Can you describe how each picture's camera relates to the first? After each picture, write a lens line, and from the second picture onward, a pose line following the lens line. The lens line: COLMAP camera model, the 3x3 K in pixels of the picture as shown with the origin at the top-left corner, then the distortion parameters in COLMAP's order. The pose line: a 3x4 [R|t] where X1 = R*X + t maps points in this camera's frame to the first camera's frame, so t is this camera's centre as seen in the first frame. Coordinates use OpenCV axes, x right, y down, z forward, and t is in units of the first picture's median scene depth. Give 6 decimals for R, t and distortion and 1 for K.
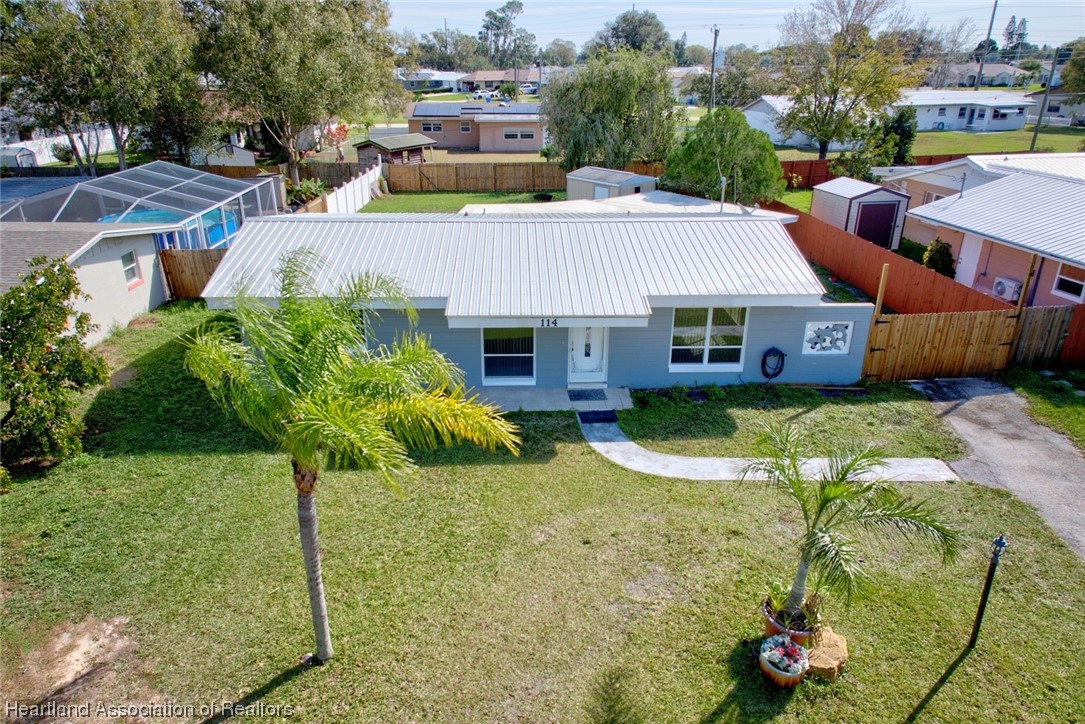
lens RADIAL K [[736.5, 0, 542.5], [0, 736.5, 362.0], [0, 0, 1]] dist [0.080853, -0.054521]
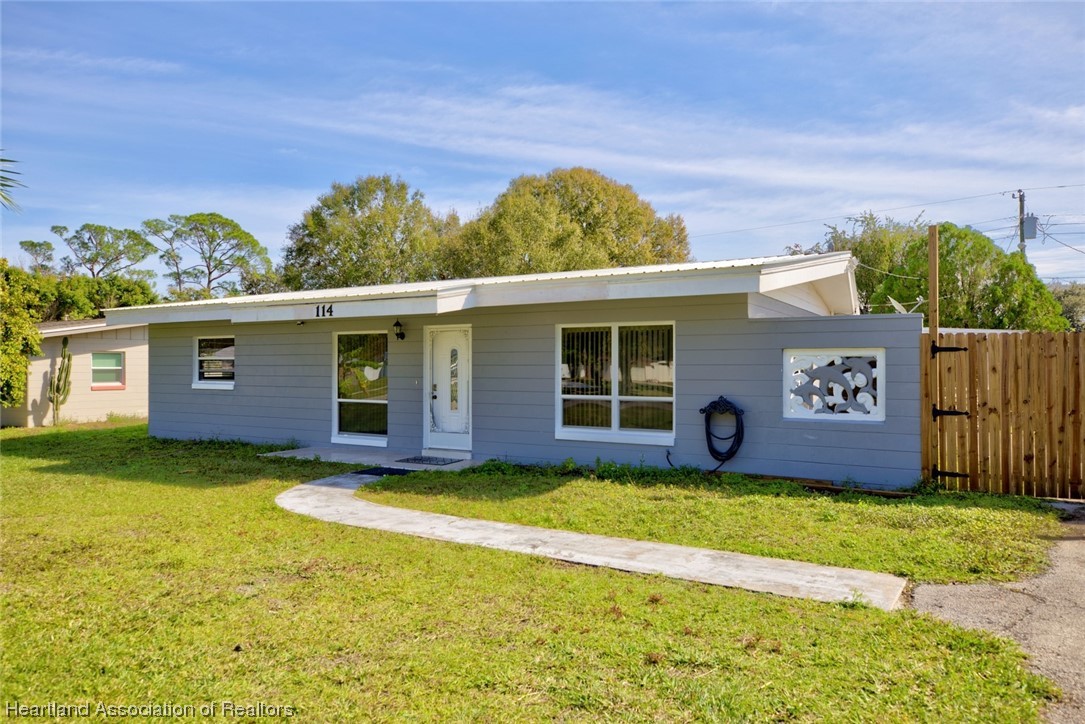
lens RADIAL K [[734.7, 0, 540.0], [0, 734.7, 367.3], [0, 0, 1]] dist [0.004117, 0.001946]
pose [[0.843637, -0.004210, -0.536897, 0.478587], [-0.201322, 0.924531, -0.323591, 0.154462], [0.497741, 0.381083, 0.779121, 0.511406]]
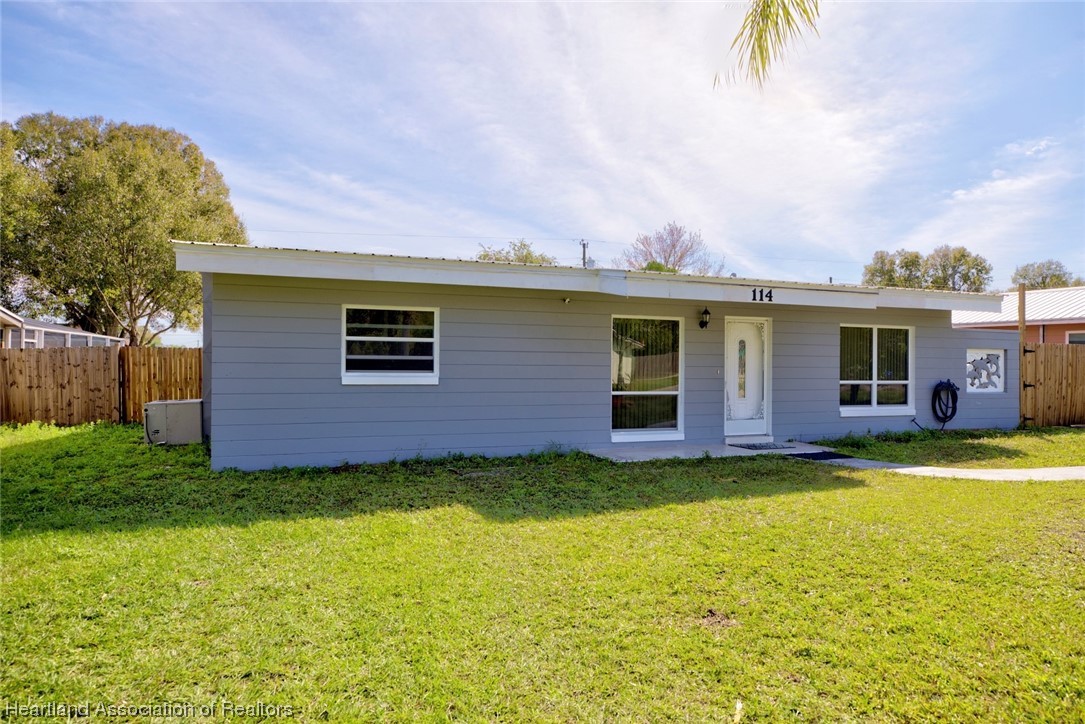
lens RADIAL K [[667.4, 0, 542.5], [0, 667.4, 362.0], [0, 0, 1]] dist [-0.004624, 0.000625]
pose [[0.946666, 0.003983, 0.322191, -0.320098], [0.122389, 0.920539, -0.370984, 0.172024], [-0.298067, 0.390631, 0.870955, 0.494154]]
